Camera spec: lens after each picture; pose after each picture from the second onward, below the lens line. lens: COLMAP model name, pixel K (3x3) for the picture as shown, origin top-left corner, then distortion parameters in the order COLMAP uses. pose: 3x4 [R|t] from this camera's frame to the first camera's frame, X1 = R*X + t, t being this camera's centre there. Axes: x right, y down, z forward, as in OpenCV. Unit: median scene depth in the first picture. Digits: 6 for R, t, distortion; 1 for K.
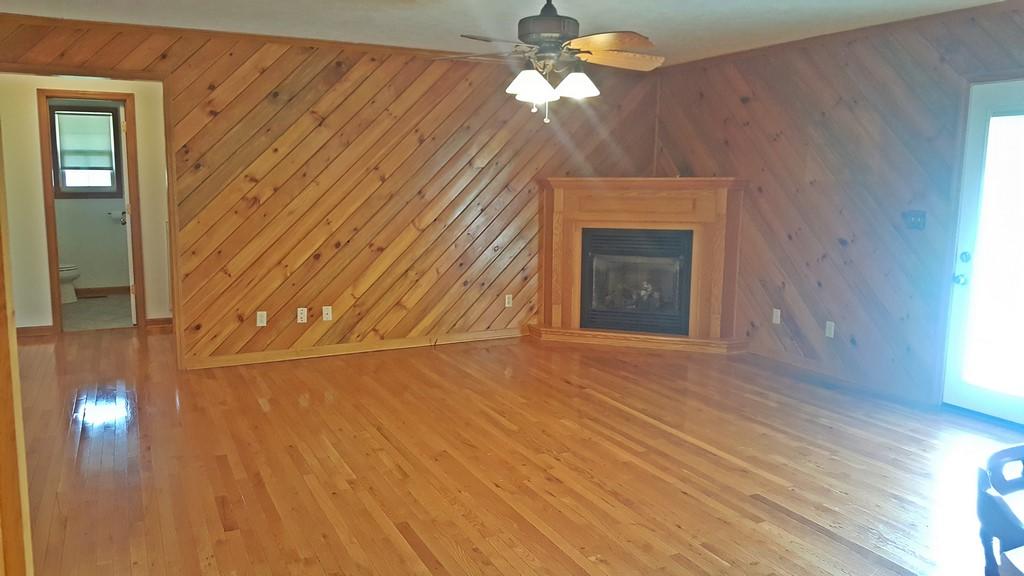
lens RADIAL K [[752.2, 0, 512.0], [0, 752.2, 288.0], [0, 0, 1]] dist [0.170404, -0.254194]
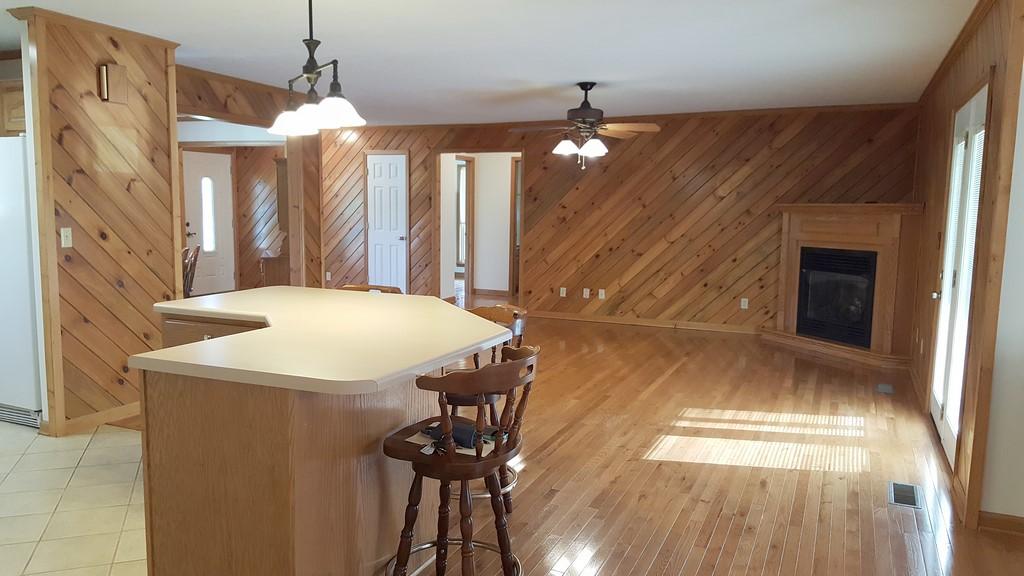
lens RADIAL K [[752.2, 0, 512.0], [0, 752.2, 288.0], [0, 0, 1]] dist [0.170404, -0.254194]
pose [[0.647134, 0.083184, -0.757824, 0.777046], [-0.120436, 0.992702, 0.006121, 0.033386], [0.752803, 0.087309, 0.652430, -0.120808]]
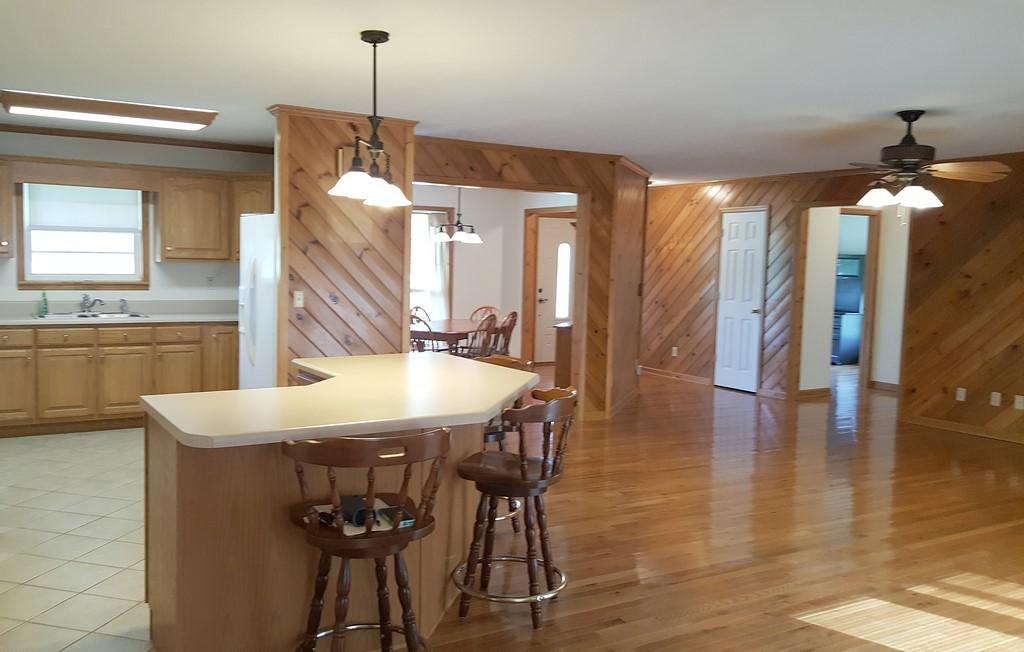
lens RADIAL K [[870.6, 0, 473.0], [0, 870.6, 327.4], [0, 0, 1]] dist [0.101119, -0.161619]
pose [[0.070359, 0.070724, -0.995011, 0.907357], [-0.166941, 0.984250, 0.058154, -0.013670], [0.983453, 0.162016, 0.081058, 0.137512]]
